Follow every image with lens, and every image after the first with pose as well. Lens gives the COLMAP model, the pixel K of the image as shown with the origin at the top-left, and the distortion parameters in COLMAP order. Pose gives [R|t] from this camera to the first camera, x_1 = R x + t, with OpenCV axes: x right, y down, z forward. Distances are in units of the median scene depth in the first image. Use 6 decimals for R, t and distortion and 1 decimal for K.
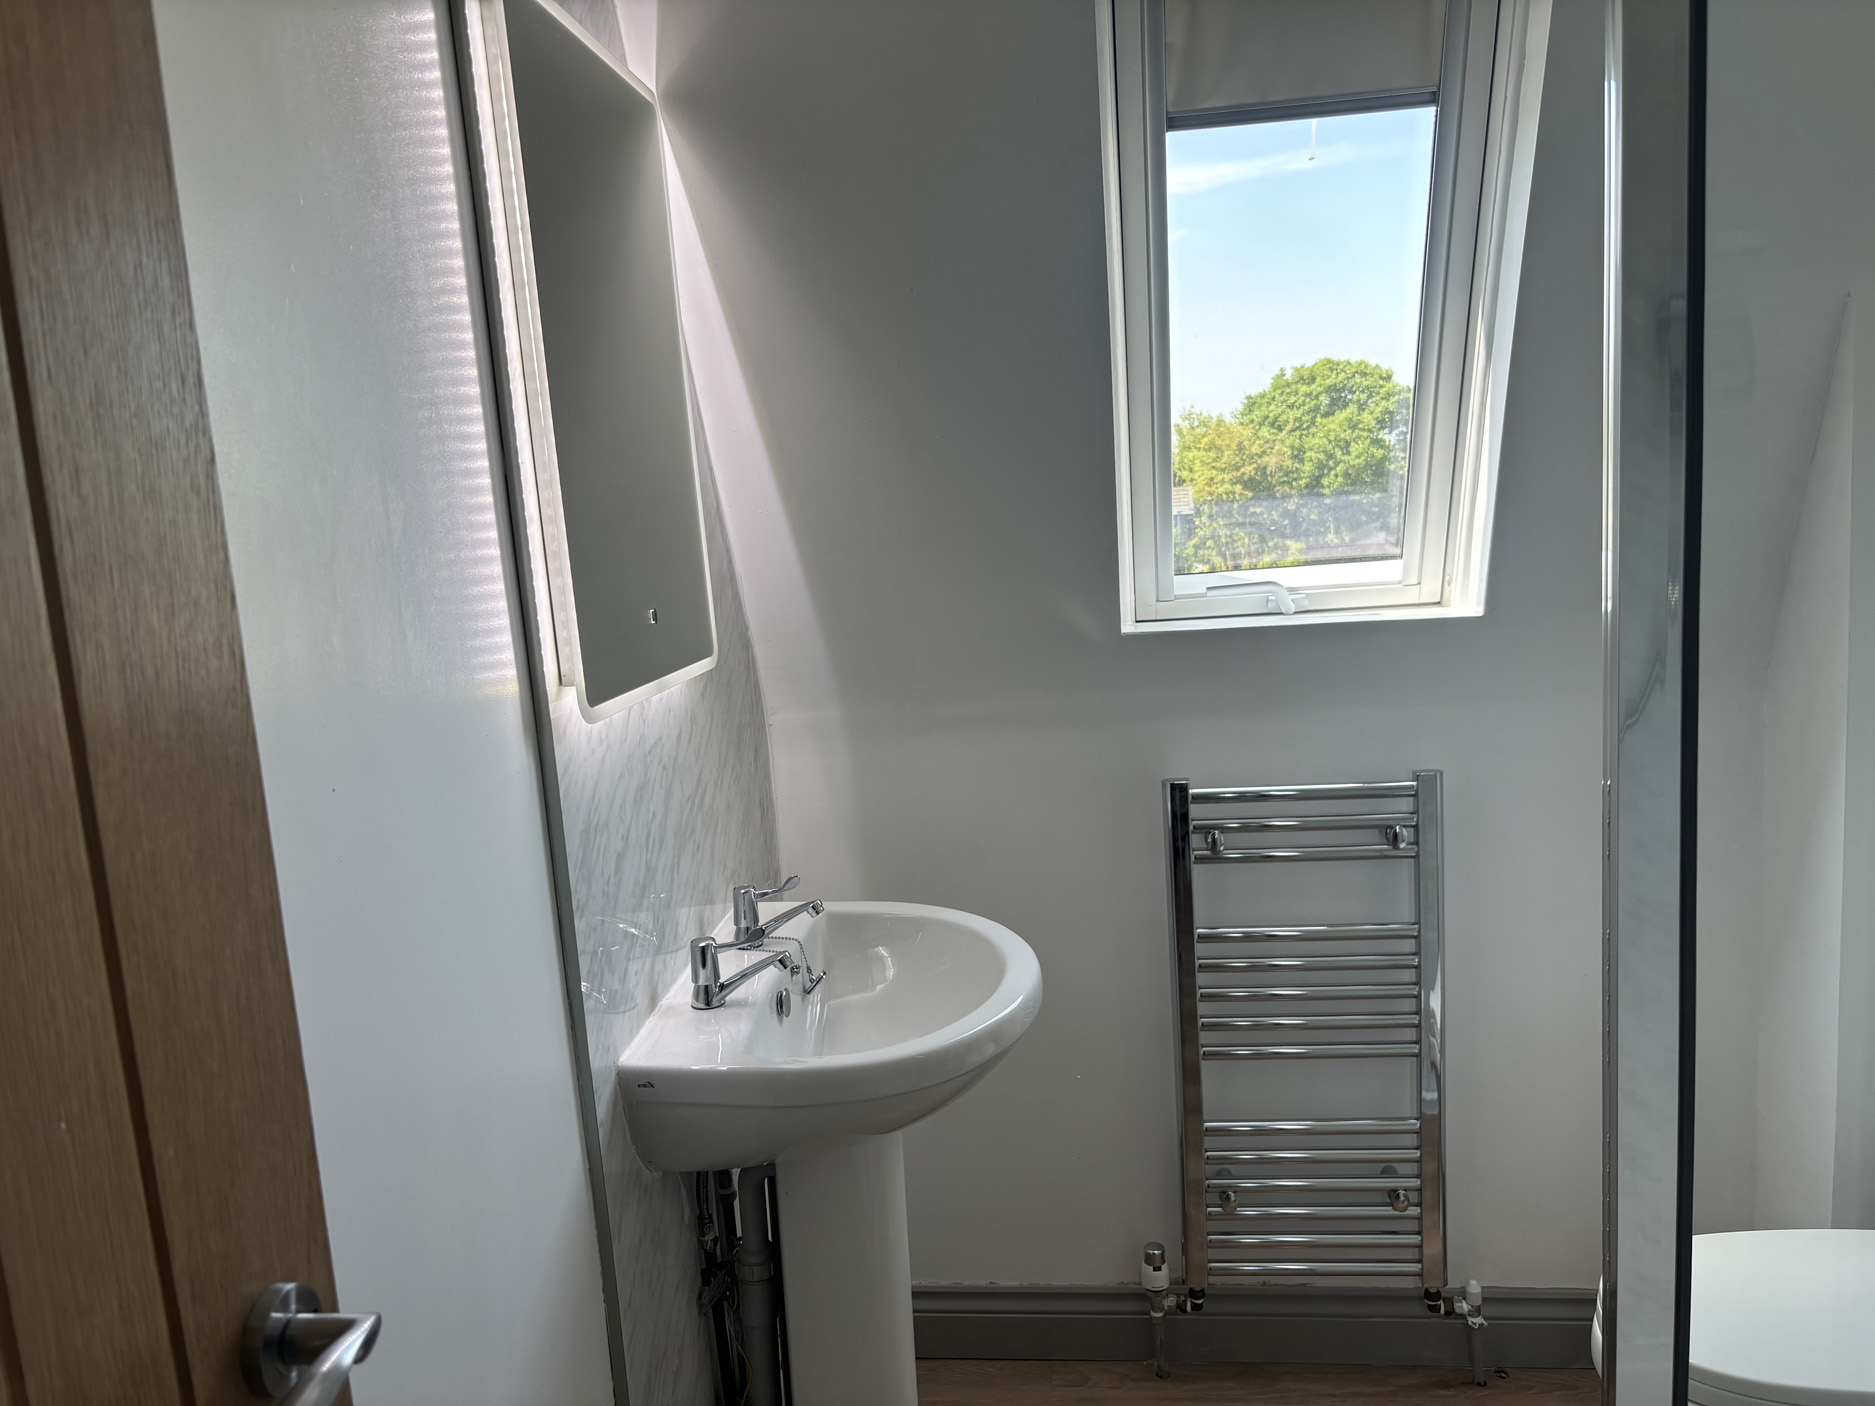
lens RADIAL K [[1446.5, 0, 950.3], [0, 1446.5, 705.0], [0, 0, 1]] dist [0.057003, -0.073536]
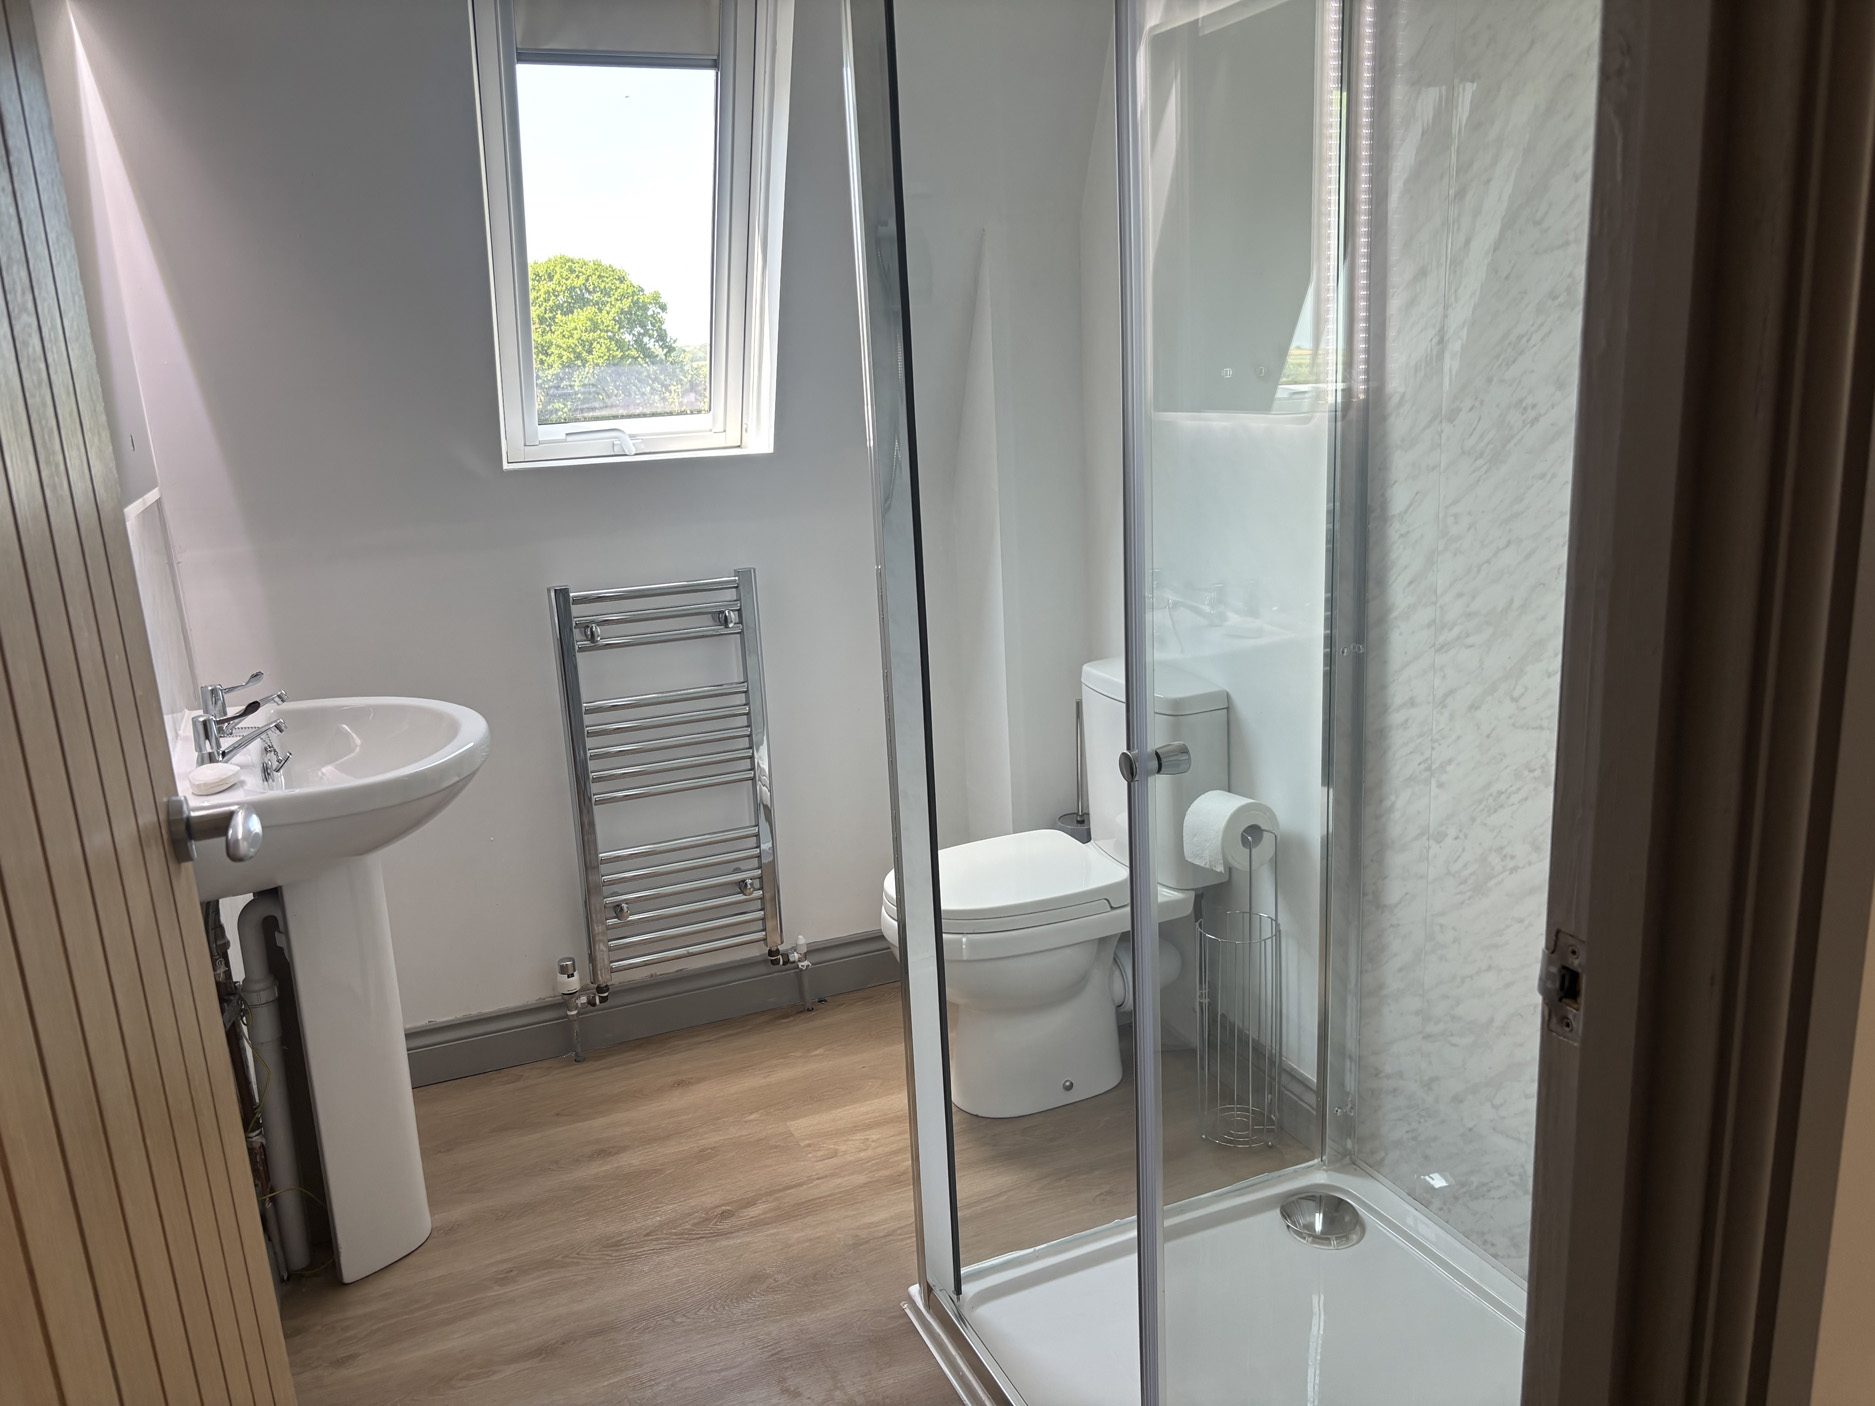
lens RADIAL K [[1446.5, 0, 950.3], [0, 1446.5, 705.0], [0, 0, 1]] dist [0.057003, -0.073536]
pose [[0.872964, -0.097725, 0.477896, -0.157587], [0.067104, 0.994470, 0.080783, 0.073041], [-0.483148, -0.038452, 0.874694, -0.271842]]
